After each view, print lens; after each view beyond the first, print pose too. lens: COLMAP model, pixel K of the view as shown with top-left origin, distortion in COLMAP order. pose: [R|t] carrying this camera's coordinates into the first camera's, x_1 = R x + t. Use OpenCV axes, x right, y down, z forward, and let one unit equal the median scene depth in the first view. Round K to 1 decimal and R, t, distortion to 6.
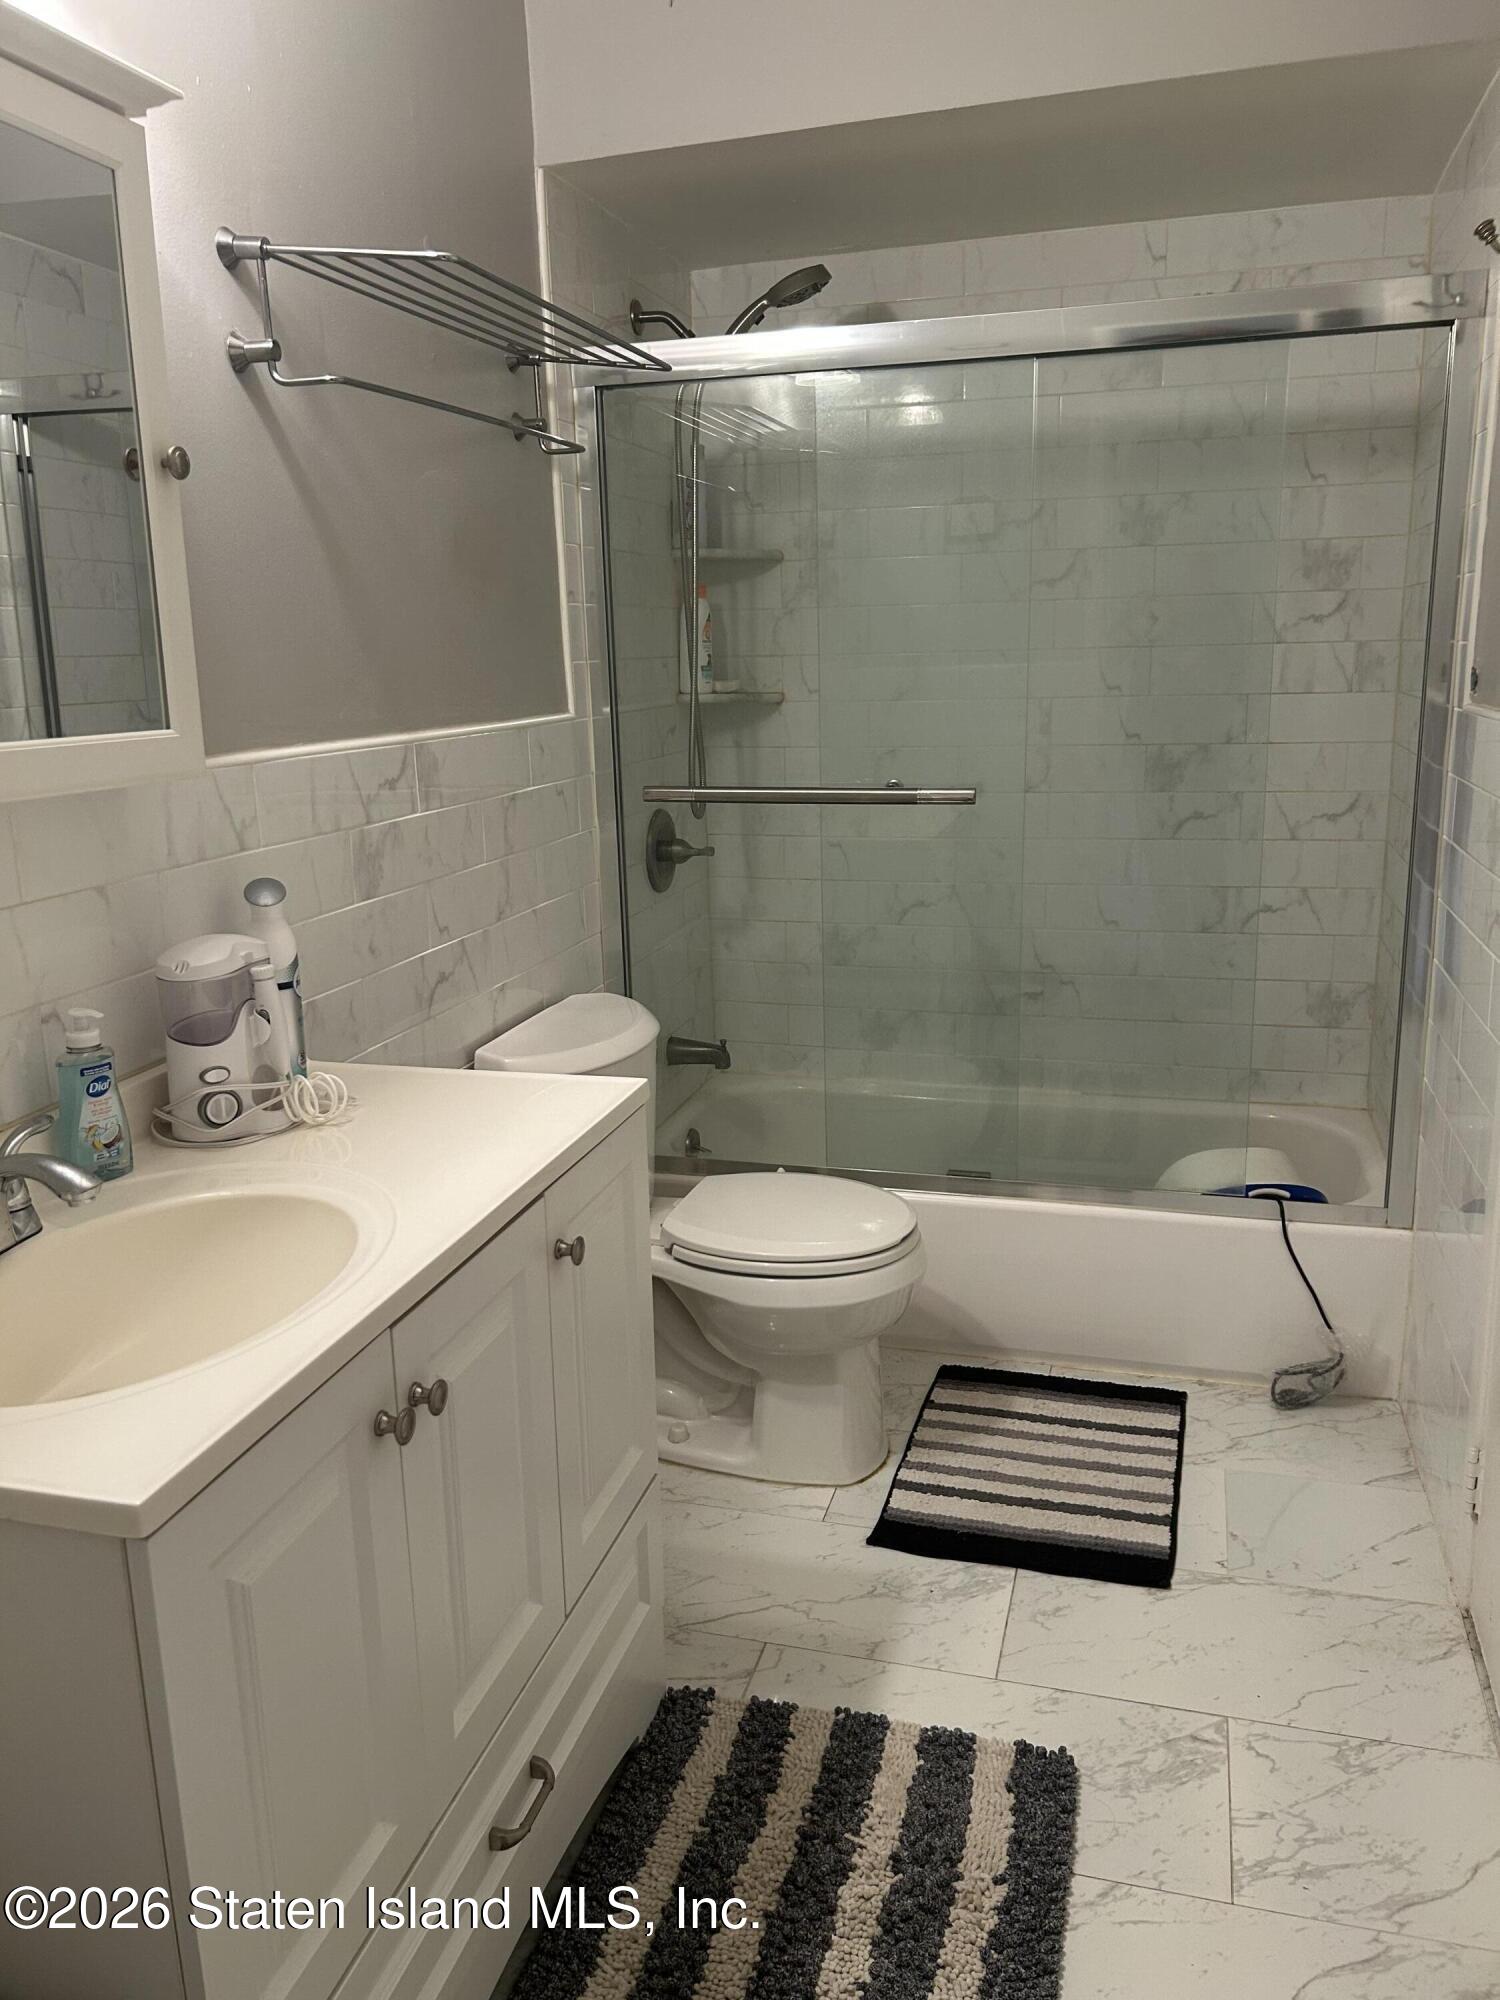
lens RADIAL K [[1514.8, 0, 750.0], [0, 1514.8, 1000.0], [0, 0, 1]] dist [0.041734, -0.057783]
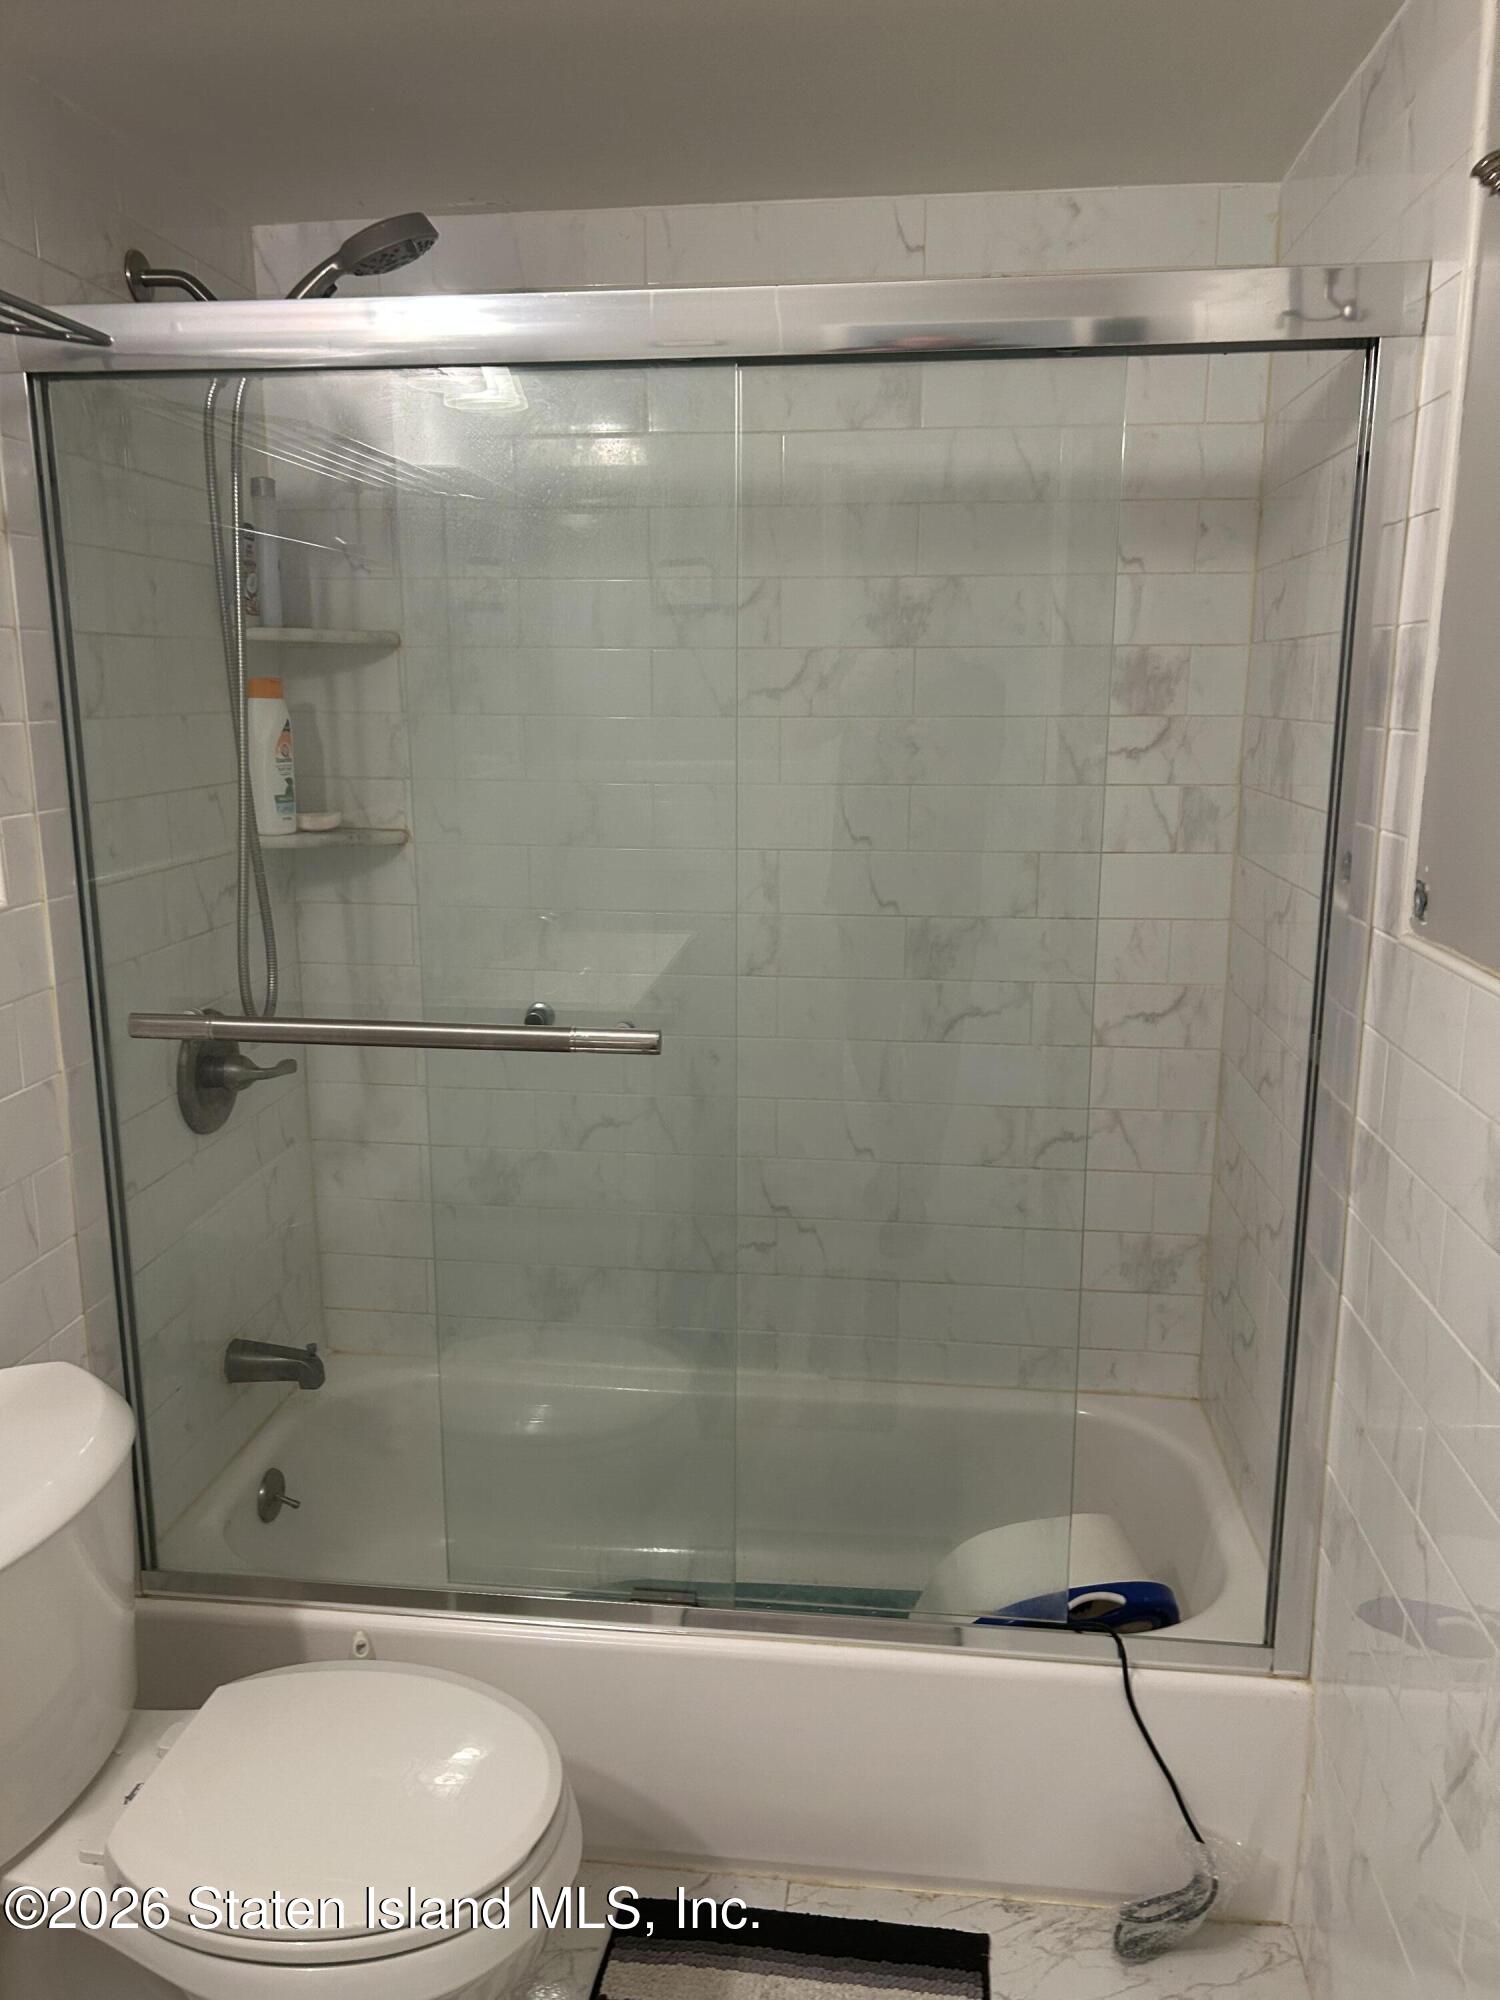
lens RADIAL K [[1512.2, 0, 737.0], [0, 1512.2, 1003.1], [0, 0, 1]] dist [0.053294, -0.078914]
pose [[0.987398, -0.009142, 0.157993, 0.068019], [0.012690, 0.999689, -0.021466, -0.115796], [-0.157747, 0.023200, 0.987207, 0.308505]]
